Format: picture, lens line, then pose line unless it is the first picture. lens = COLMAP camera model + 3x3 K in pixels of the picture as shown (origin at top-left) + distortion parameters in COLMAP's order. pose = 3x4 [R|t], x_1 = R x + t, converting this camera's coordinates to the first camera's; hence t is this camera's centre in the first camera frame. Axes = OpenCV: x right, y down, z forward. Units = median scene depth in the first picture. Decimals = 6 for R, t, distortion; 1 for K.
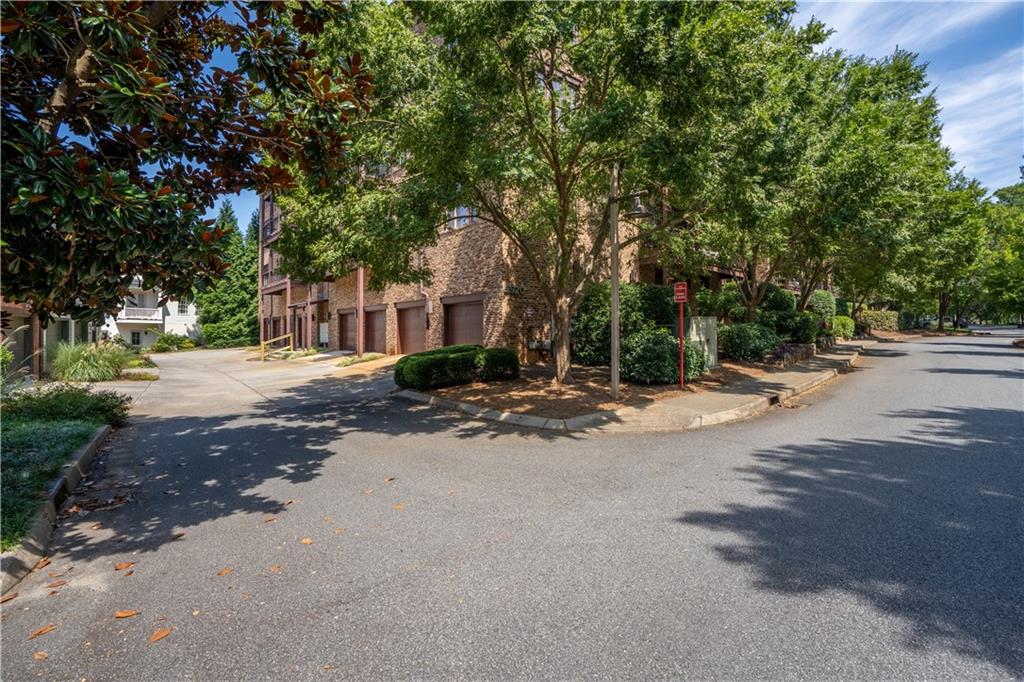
lens RADIAL K [[492.2, 0, 510.4], [0, 492.2, 335.9], [0, 0, 1]] dist [-0.013565, 0.000685]
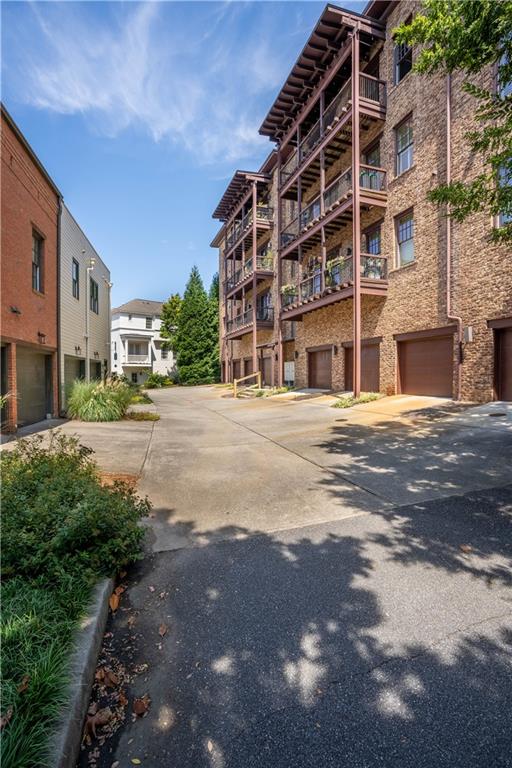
lens RADIAL K [[369.1, 0, 256.0], [0, 369.1, 384.0], [0, 0, 1]] dist [-0.013565, 0.000685]
pose [[0.945623, 0.002608, -0.325255, -0.186179], [0.004469, 0.999769, 0.021009, 0.003417], [0.325235, -0.021320, 0.945393, 0.231404]]
